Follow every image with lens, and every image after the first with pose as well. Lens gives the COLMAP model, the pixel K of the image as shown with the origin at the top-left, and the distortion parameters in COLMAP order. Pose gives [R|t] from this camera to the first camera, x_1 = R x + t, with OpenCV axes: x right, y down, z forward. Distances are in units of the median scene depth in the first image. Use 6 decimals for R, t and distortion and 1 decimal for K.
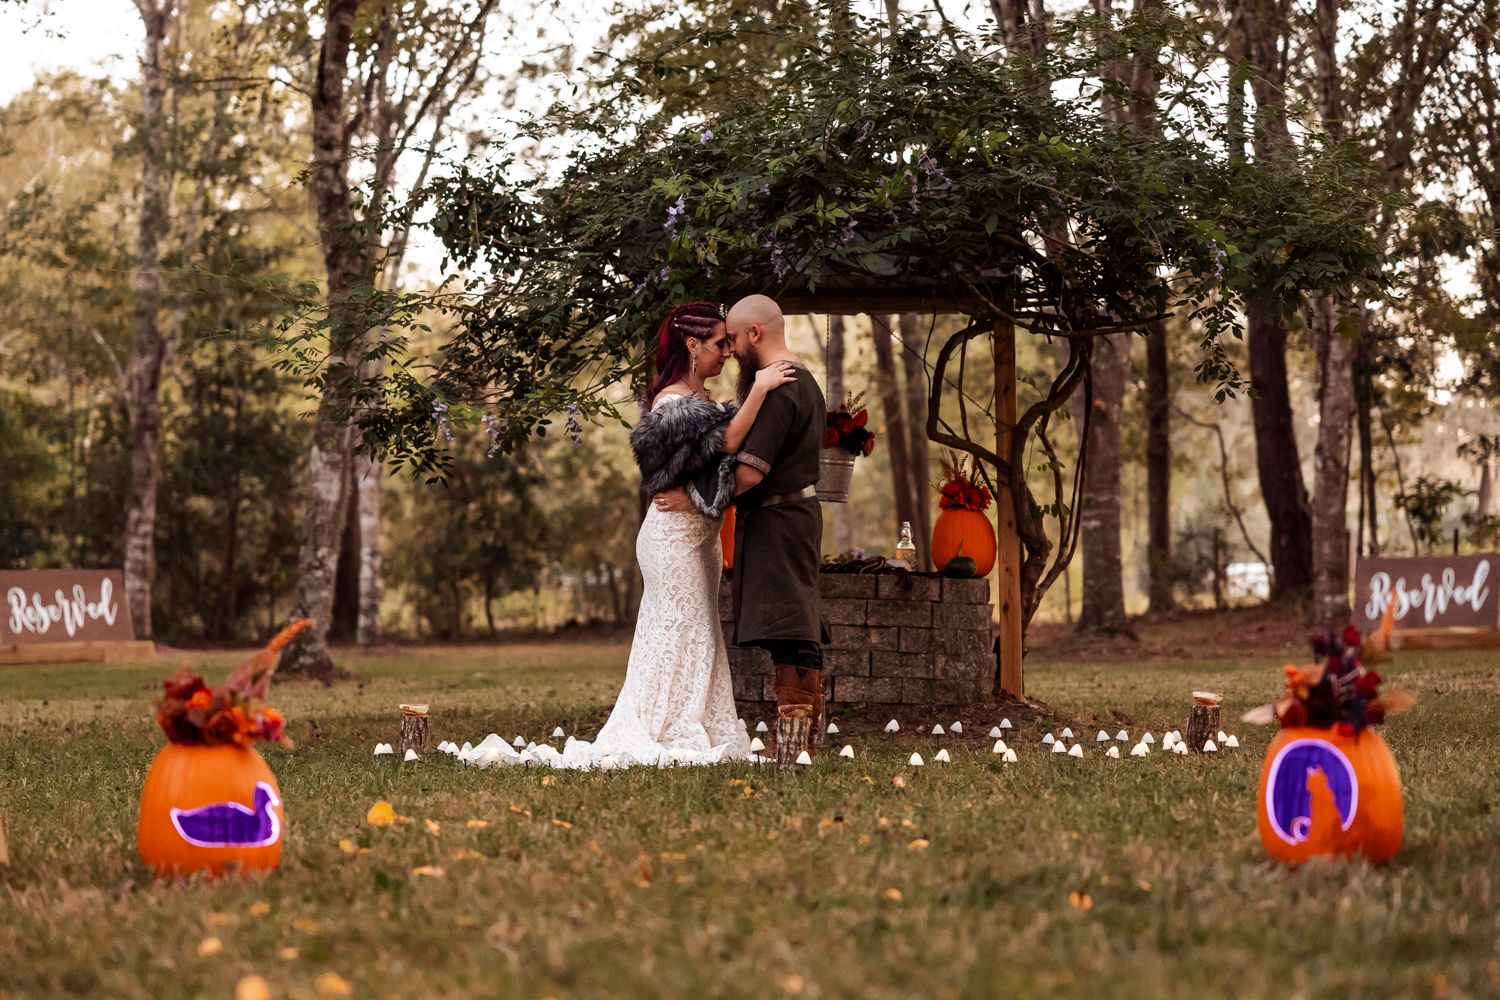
lens RADIAL K [[3030.8, 0, 749.7], [0, 3030.8, 500.6], [0, 0, 1]] dist [0.055519, 0.000000]
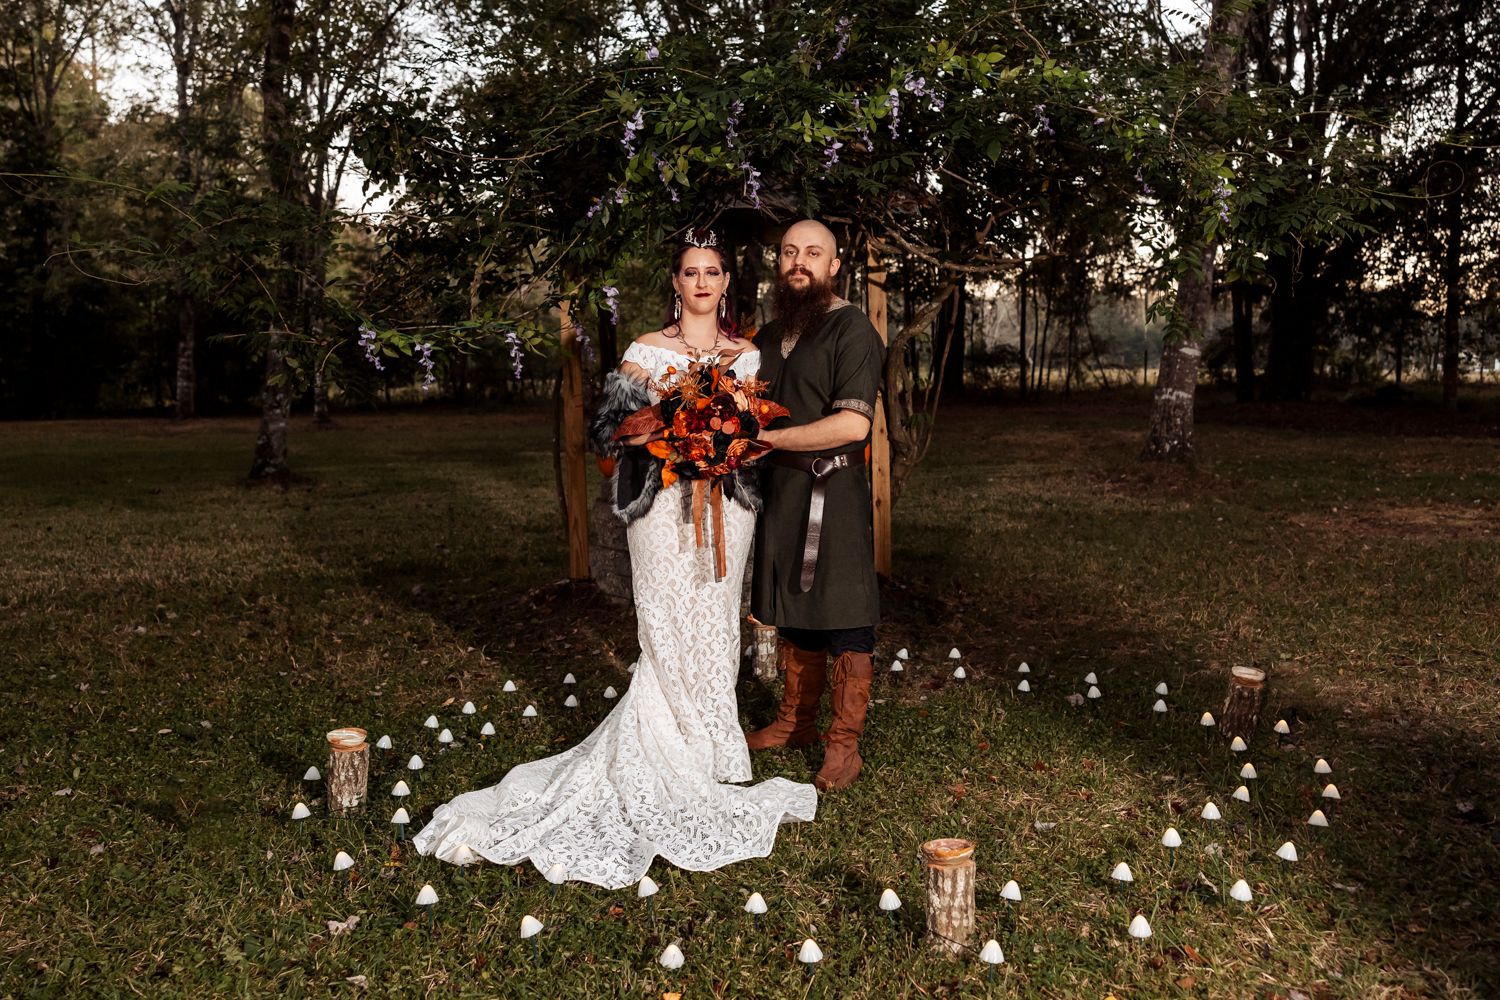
lens RADIAL K [[1206.2, 0, 773.6], [0, 1206.2, 463.7], [0, 0, 1]] dist [0.016639, 0.005481]
pose [[0.974103, -0.013618, 0.225693, -0.063071], [-0.012701, 0.993313, 0.114750, -0.034674], [-0.225747, -0.114644, 0.967417, 0.590662]]
